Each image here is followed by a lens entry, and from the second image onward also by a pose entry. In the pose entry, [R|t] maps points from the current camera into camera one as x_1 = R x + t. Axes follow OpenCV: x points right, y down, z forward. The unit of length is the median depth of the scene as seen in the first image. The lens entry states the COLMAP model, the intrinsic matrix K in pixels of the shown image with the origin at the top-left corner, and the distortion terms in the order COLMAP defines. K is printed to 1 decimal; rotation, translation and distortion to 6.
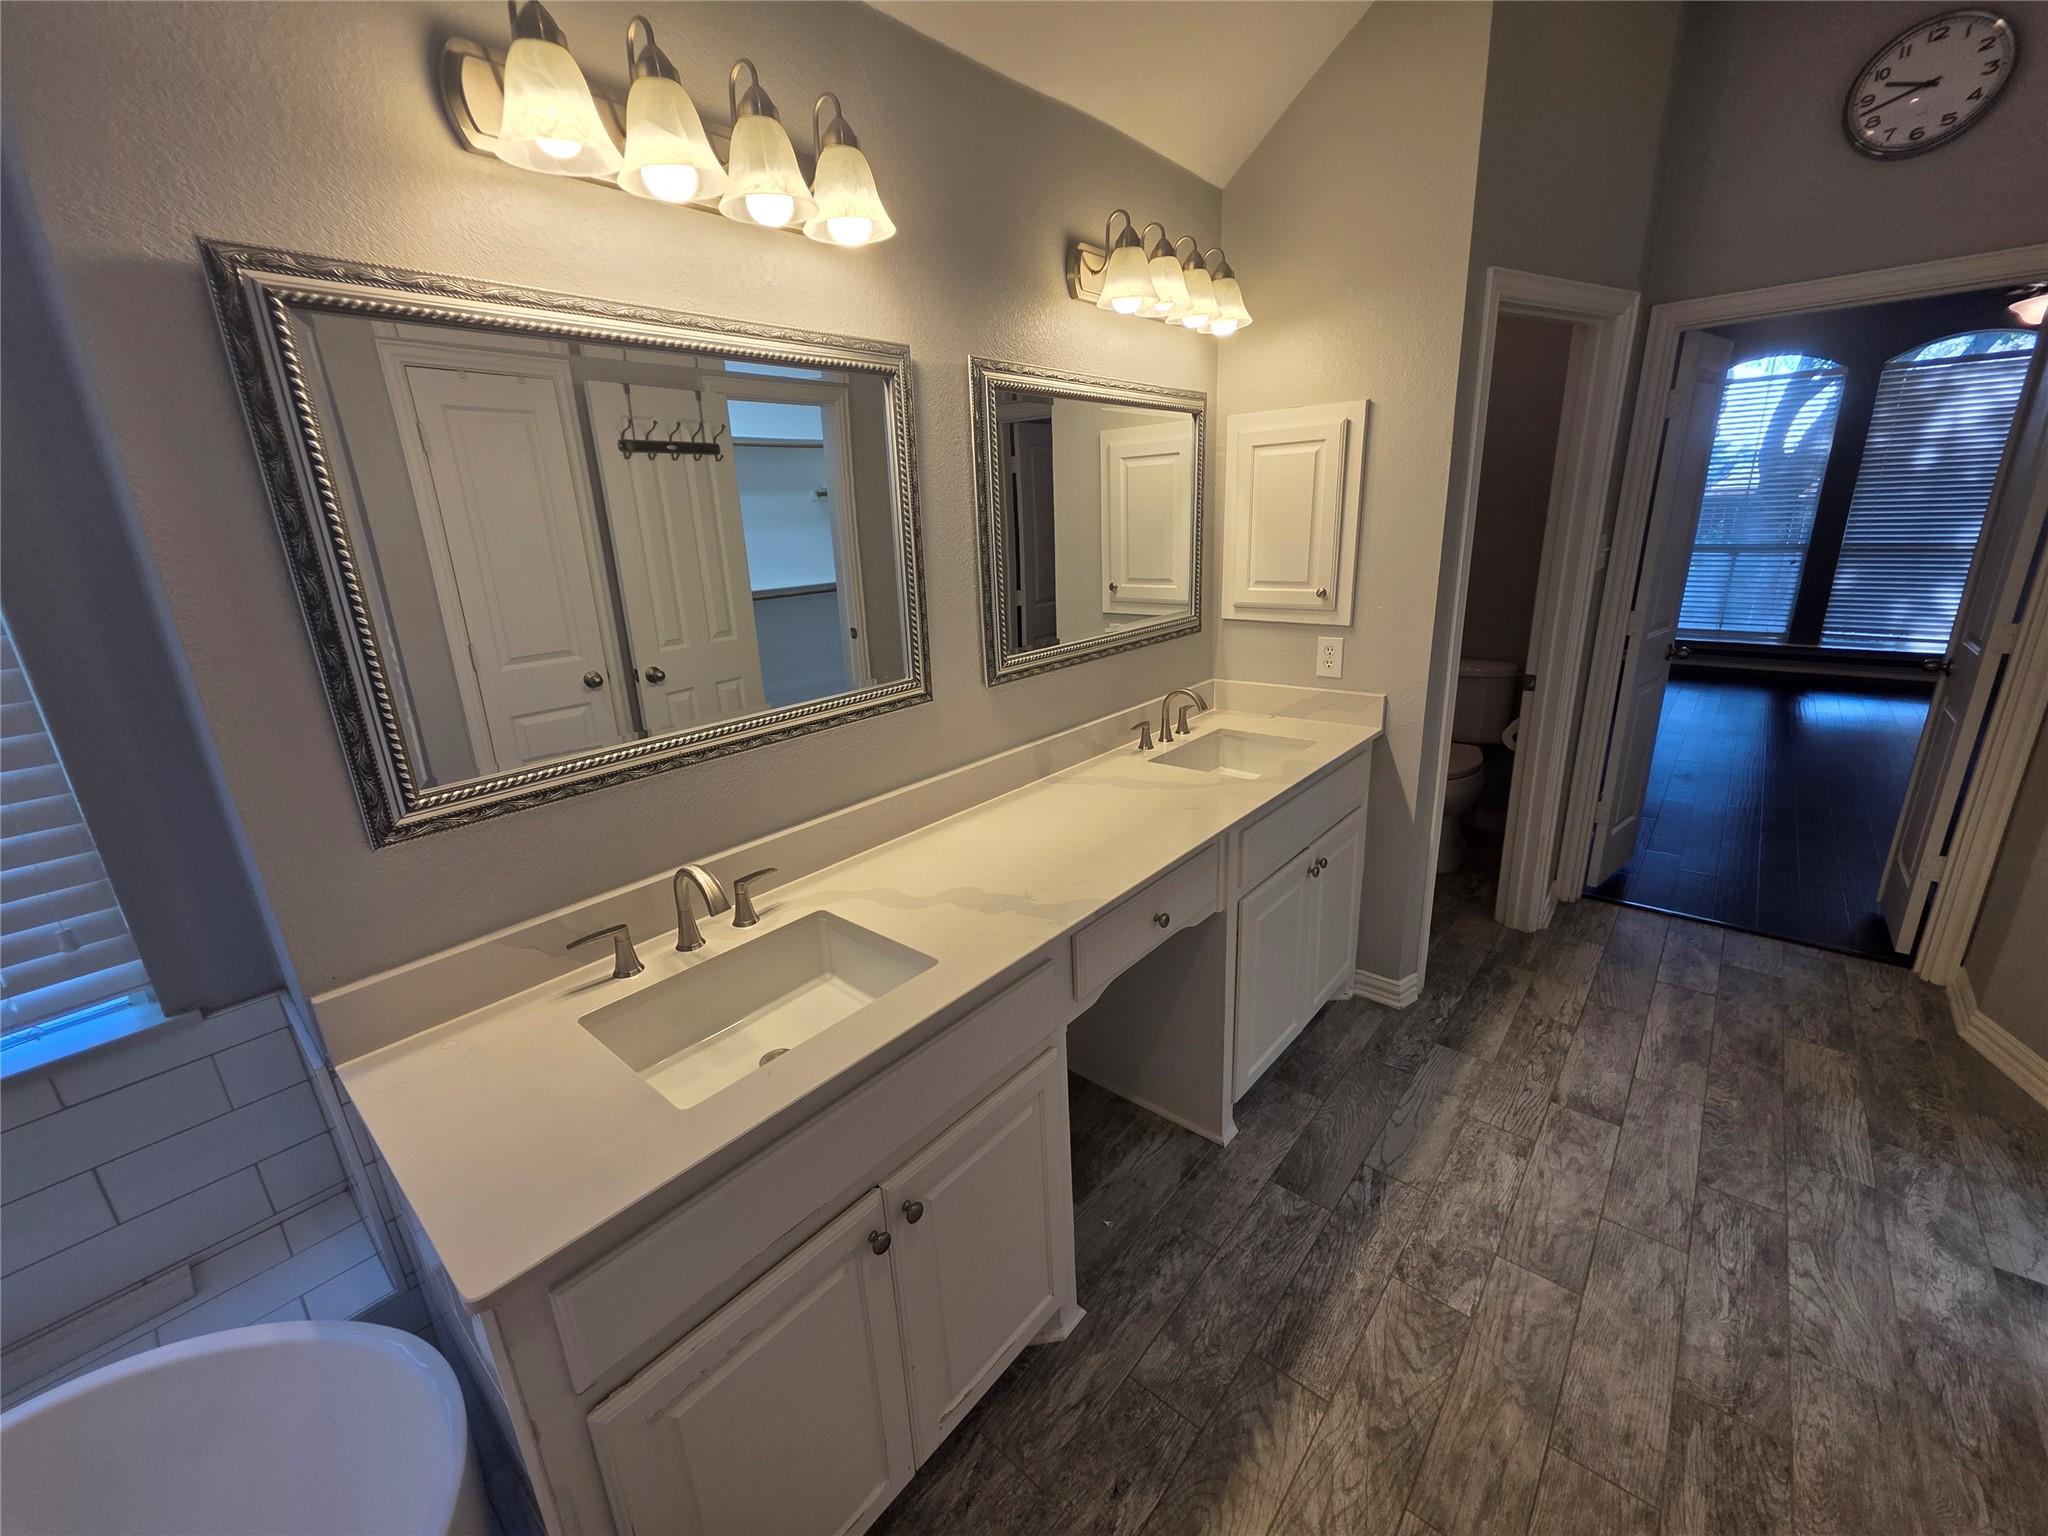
lens RADIAL K [[821.4, 0, 1018.0], [0, 821.4, 762.9], [0, 0, 1]] dist [-0.000694, -0.000763]
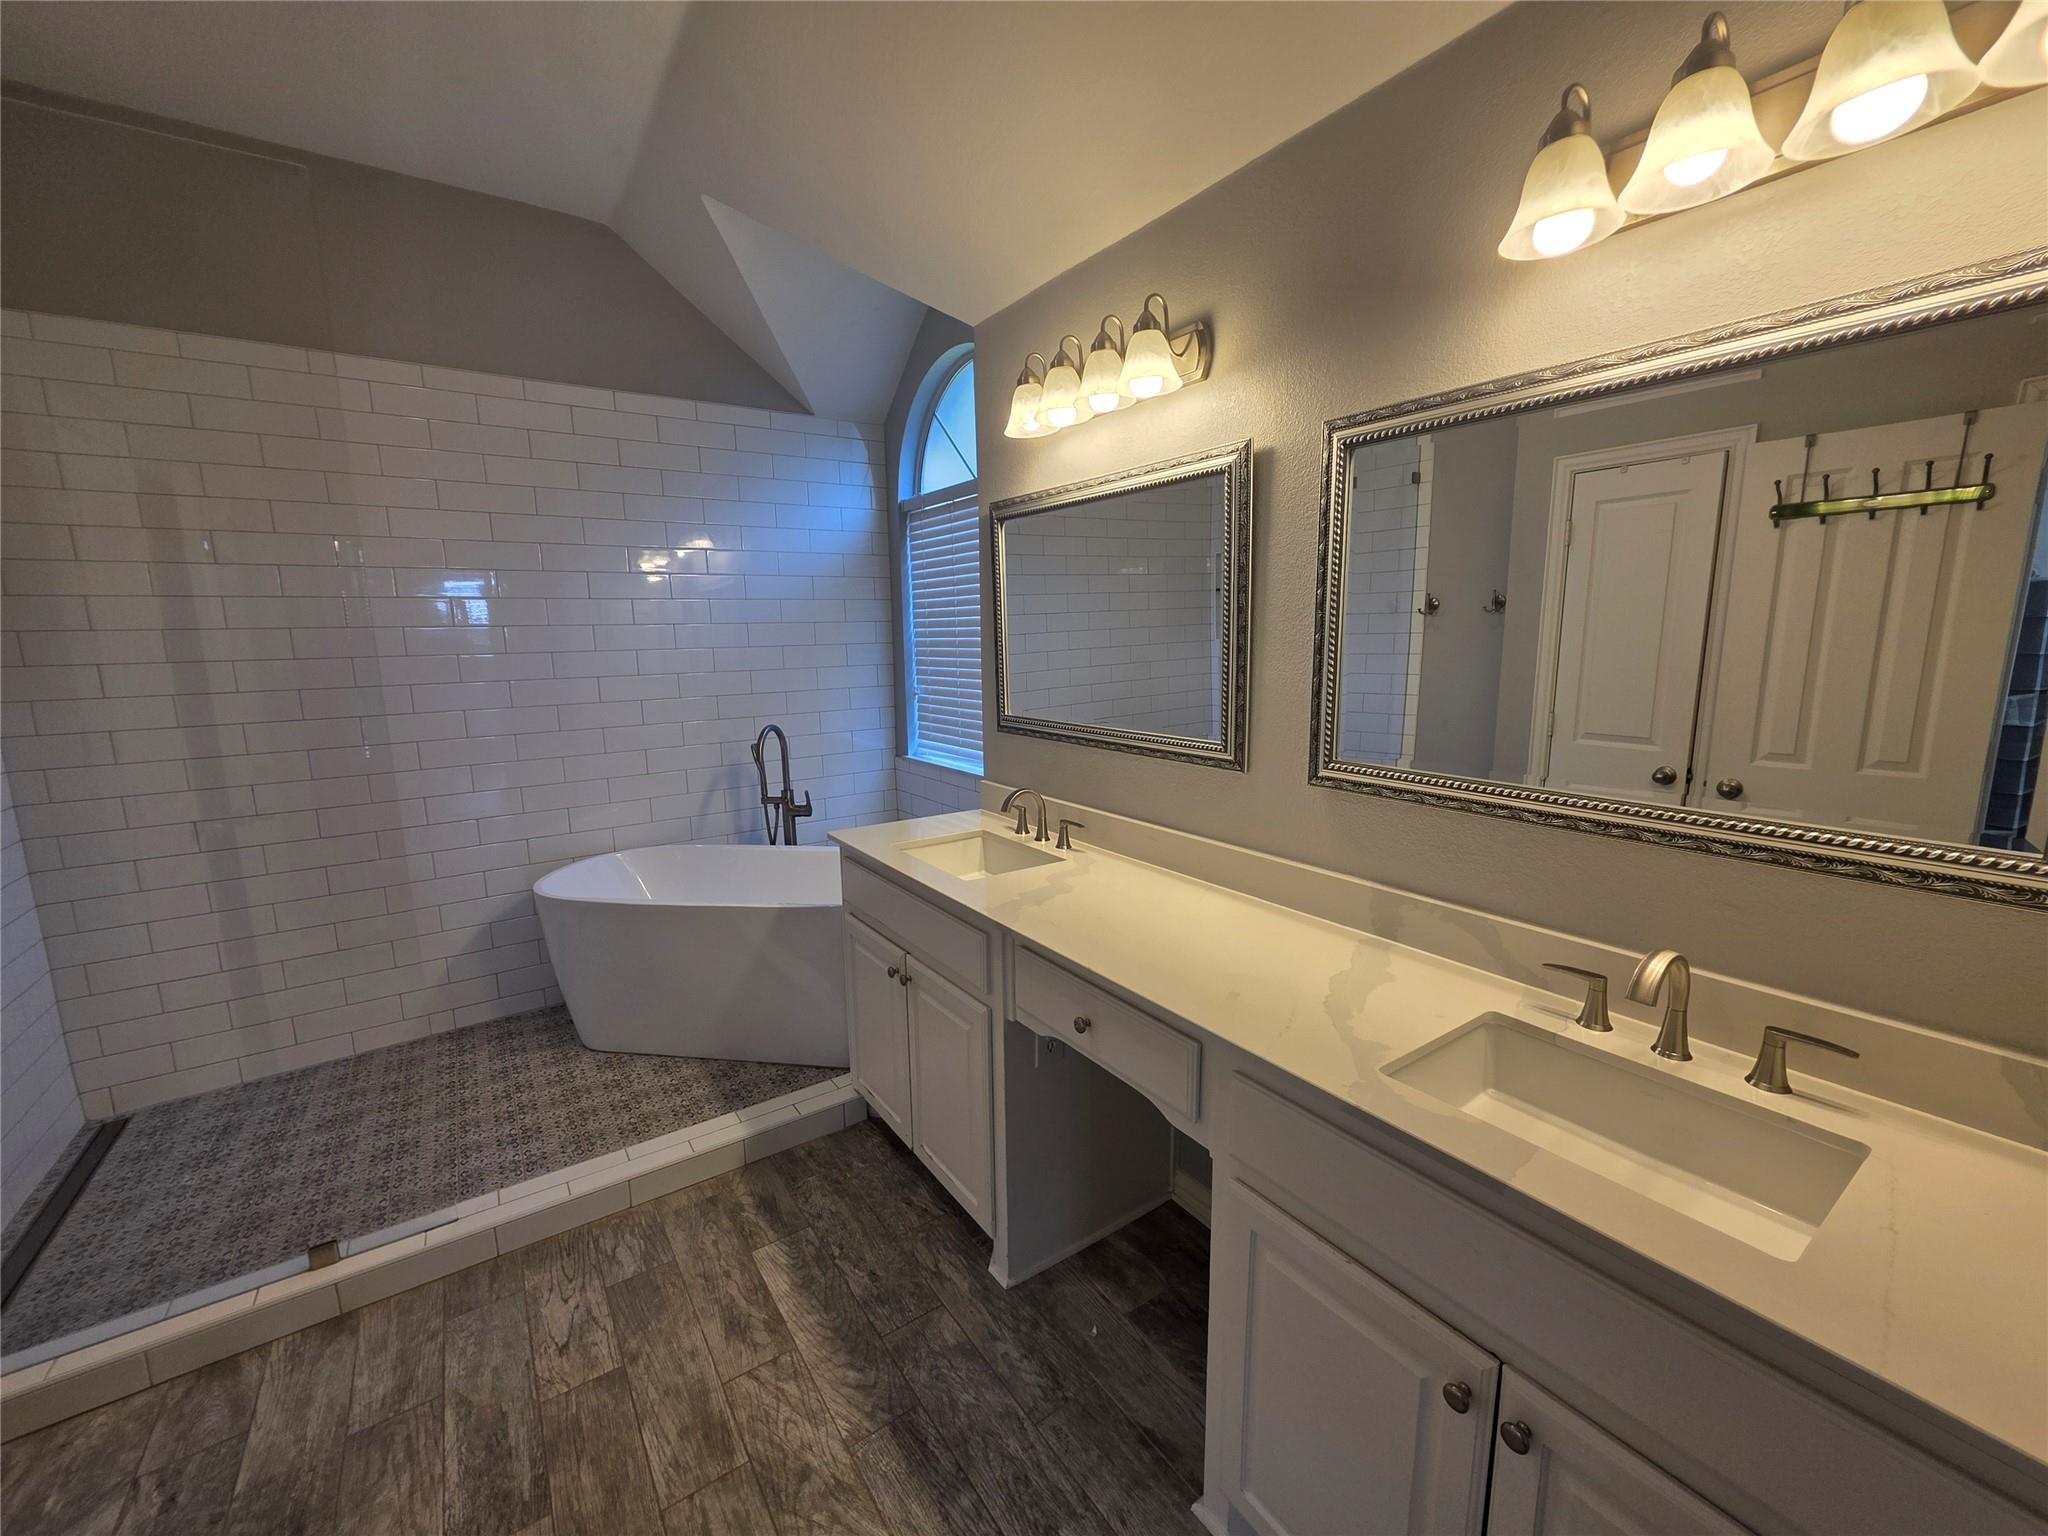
lens RADIAL K [[821.4, 0, 1018.0], [0, 821.4, 762.9], [0, 0, 1]] dist [-0.000694, -0.000763]
pose [[-0.248954, 0.203183, -0.946963, 1.116303], [-0.252525, 0.930310, 0.265998, -0.345646], [0.935015, 0.305353, -0.180296, 1.111461]]
